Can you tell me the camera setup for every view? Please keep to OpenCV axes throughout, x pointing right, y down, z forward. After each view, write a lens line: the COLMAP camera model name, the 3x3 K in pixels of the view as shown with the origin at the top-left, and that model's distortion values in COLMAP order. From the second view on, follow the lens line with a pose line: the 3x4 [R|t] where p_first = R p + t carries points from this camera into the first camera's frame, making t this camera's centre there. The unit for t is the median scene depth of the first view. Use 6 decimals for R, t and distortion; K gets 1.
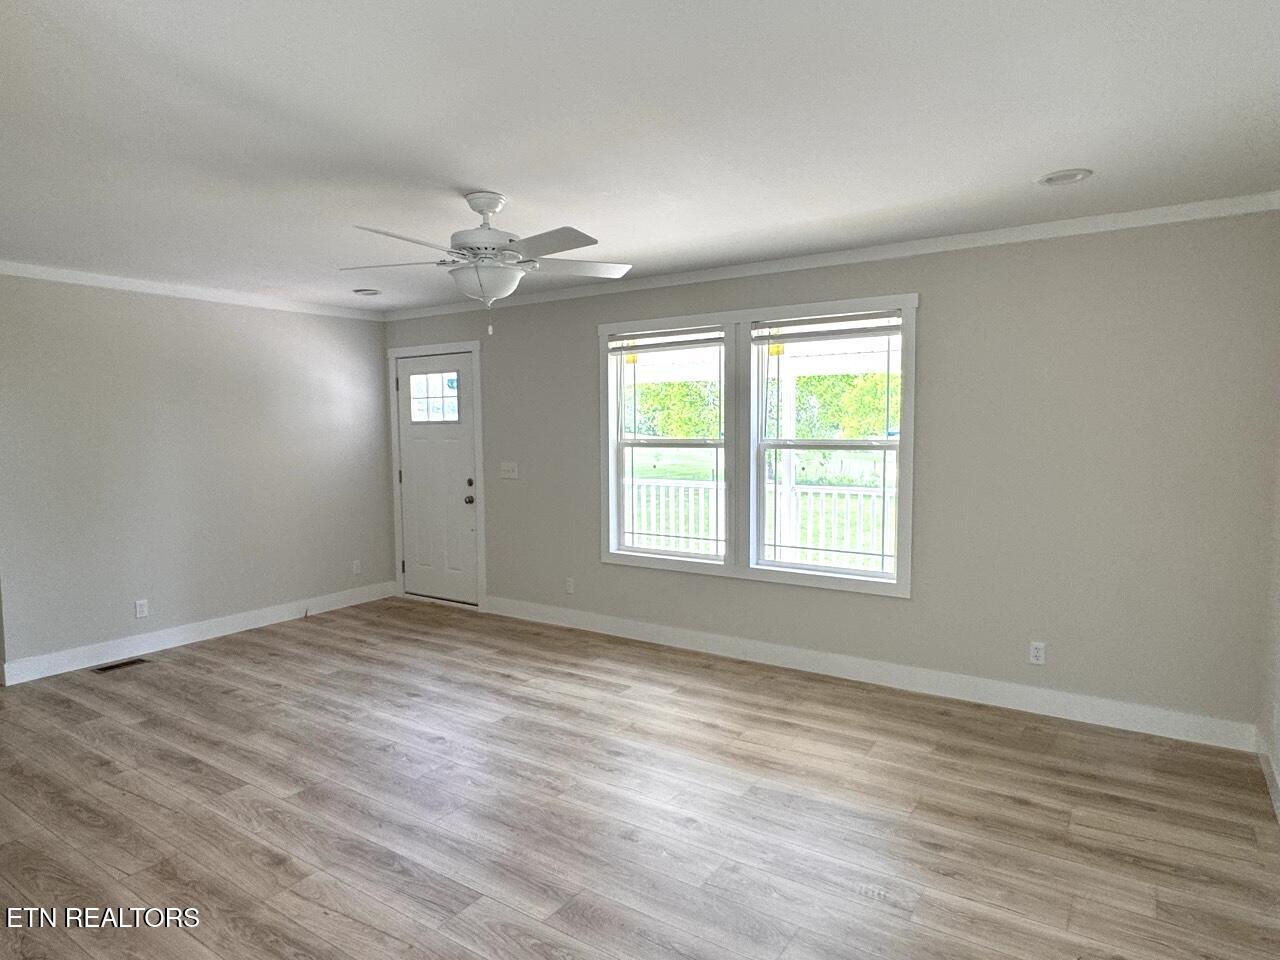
lens RADIAL K [[762.2, 0, 639.2], [0, 762.2, 469.2], [0, 0, 1]] dist [-0.011445, 0.008261]
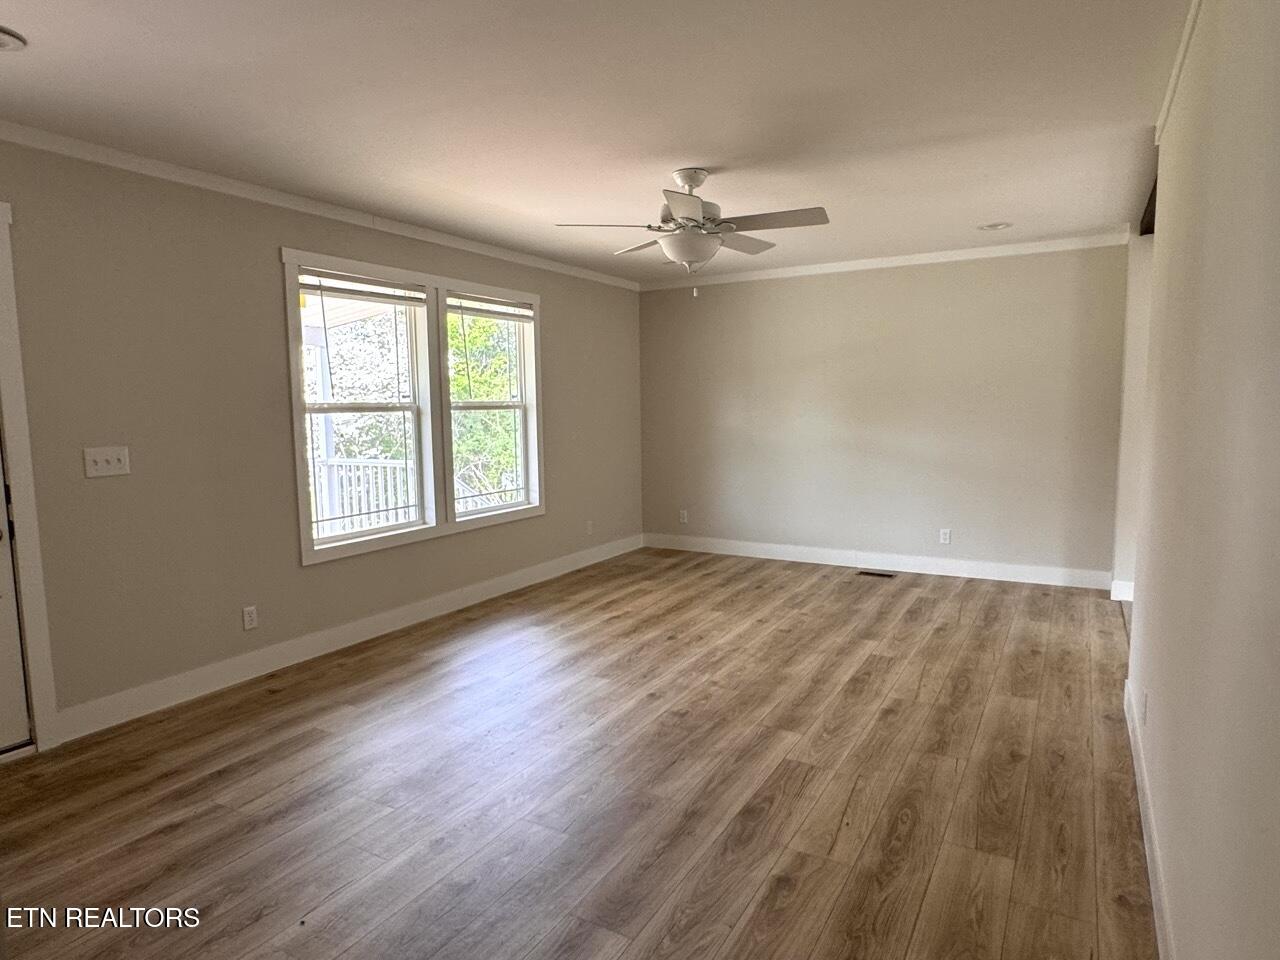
lens RADIAL K [[762.2, 0, 637.3], [0, 762.2, 469.8], [0, 0, 1]] dist [-0.011445, 0.008261]
pose [[-0.062728, -0.078034, 0.994975, -1.060190], [0.074316, 0.993806, 0.082628, -0.014173], [-0.995260, 0.079126, -0.056540, 0.919193]]
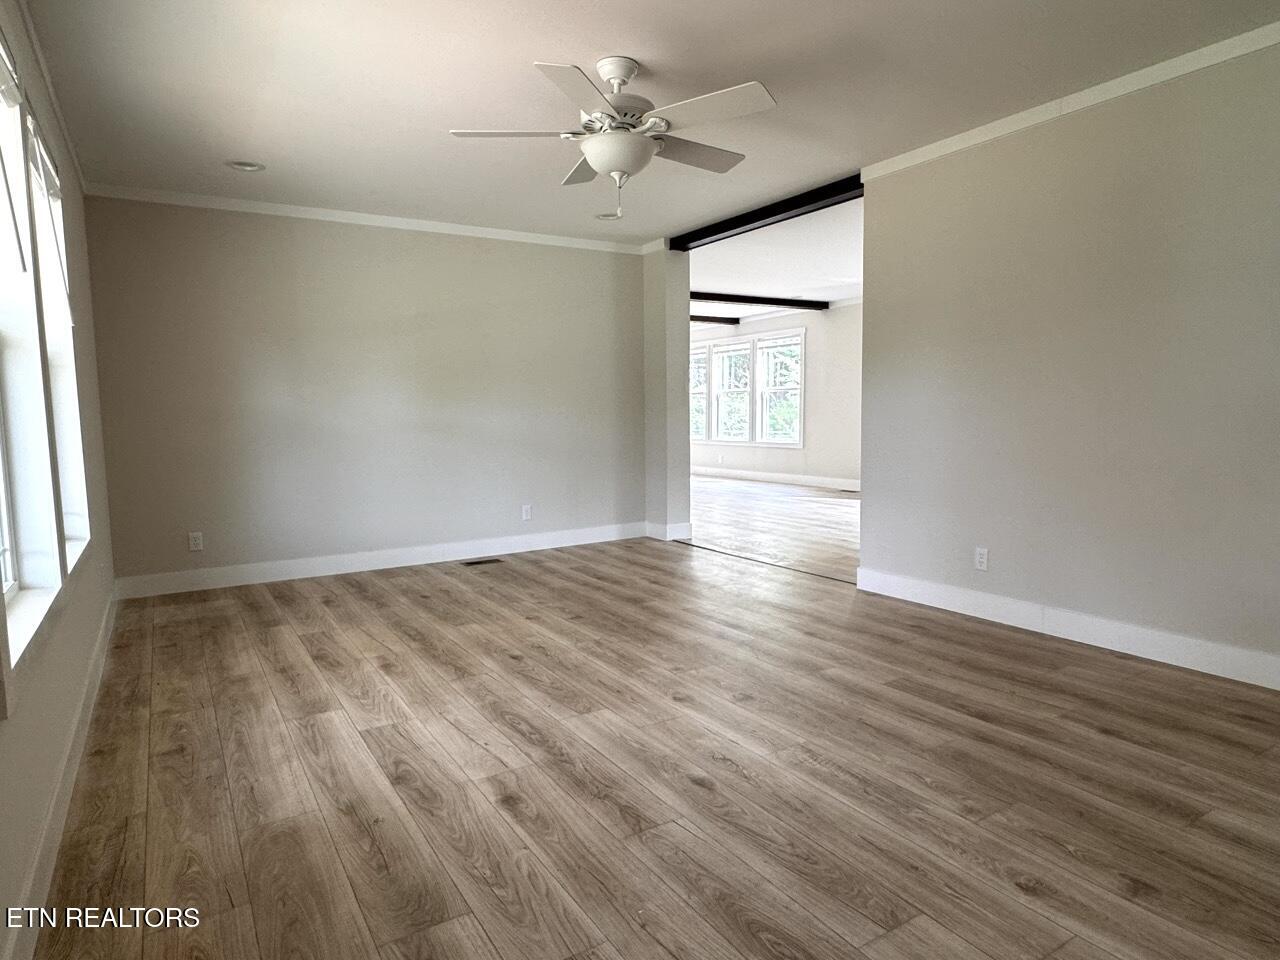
lens RADIAL K [[762.2, 0, 629.8], [0, 762.2, 469.3], [0, 0, 1]] dist [-0.011445, 0.008261]
pose [[-0.907469, -0.007706, 0.420049, -0.478571], [0.051799, 0.990151, 0.130070, 0.009465], [-0.416914, 0.139792, -0.898132, 1.486251]]
